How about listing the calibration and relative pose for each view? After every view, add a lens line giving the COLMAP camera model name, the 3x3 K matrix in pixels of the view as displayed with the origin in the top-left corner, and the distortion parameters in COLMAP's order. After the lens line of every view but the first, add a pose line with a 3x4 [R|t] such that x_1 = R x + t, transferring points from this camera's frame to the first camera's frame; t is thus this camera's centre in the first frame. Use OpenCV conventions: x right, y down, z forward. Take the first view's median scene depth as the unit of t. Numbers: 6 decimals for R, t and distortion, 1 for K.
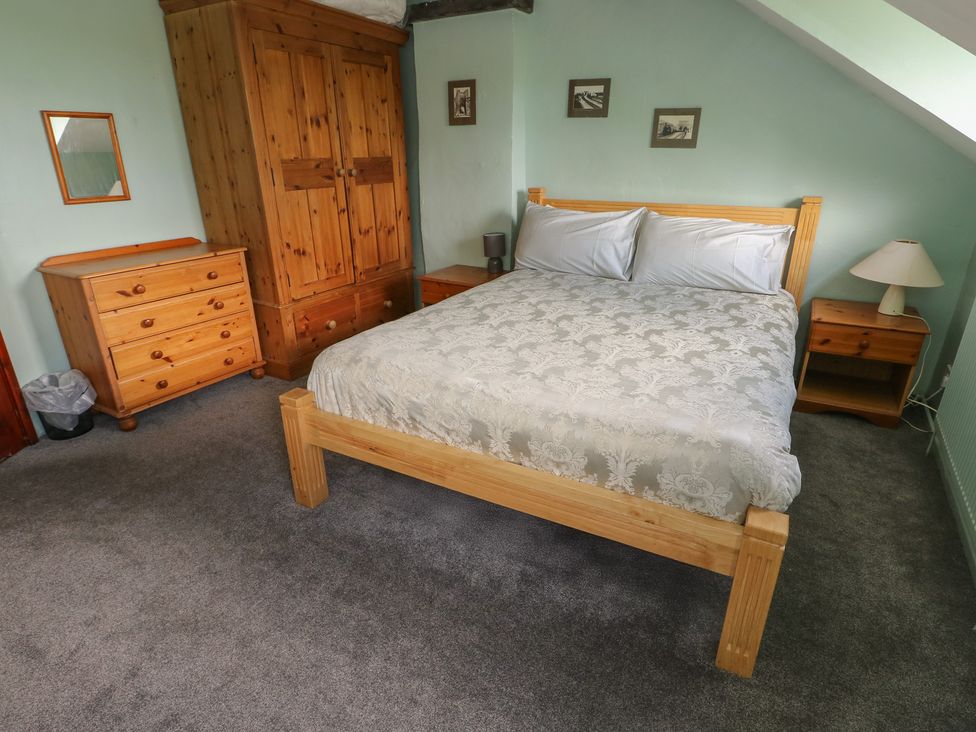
lens RADIAL K [[532.2, 0, 498.1], [0, 532.2, 365.3], [0, 0, 1]] dist [-0.002705, -0.004221]
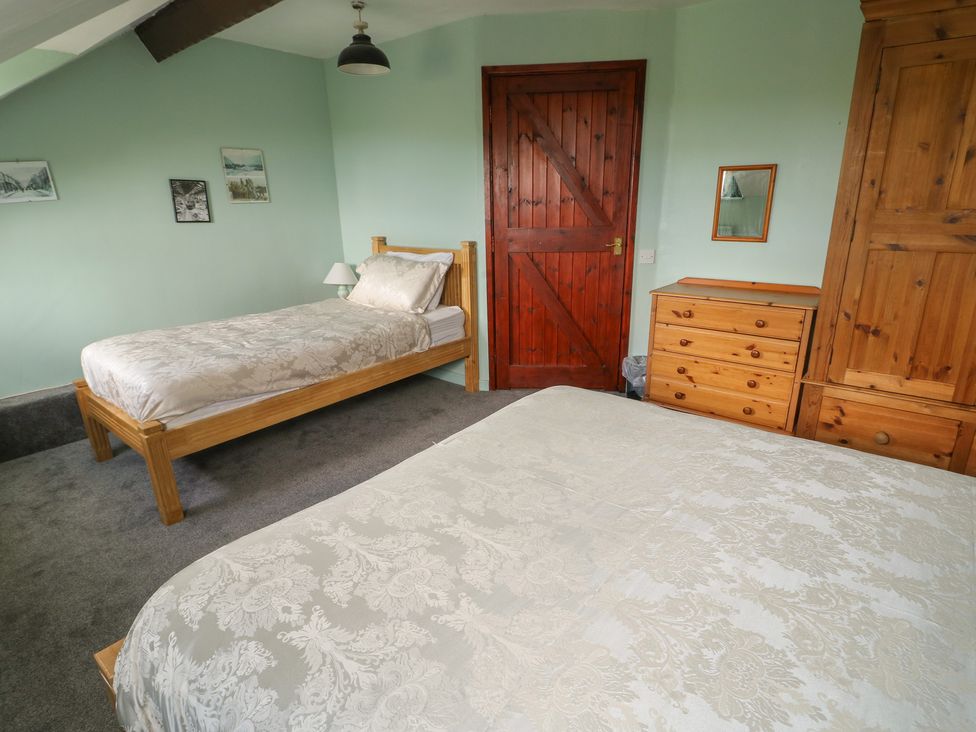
lens RADIAL K [[520.2, 0, 498.0], [0, 520.2, 363.0], [0, 0, 1]] dist [-0.014334, -0.000778]
pose [[-0.160019, 0.305659, -0.938598, 0.765712], [-0.345562, 0.873337, 0.343320, -0.450824], [0.924652, 0.379281, -0.034126, 1.045237]]
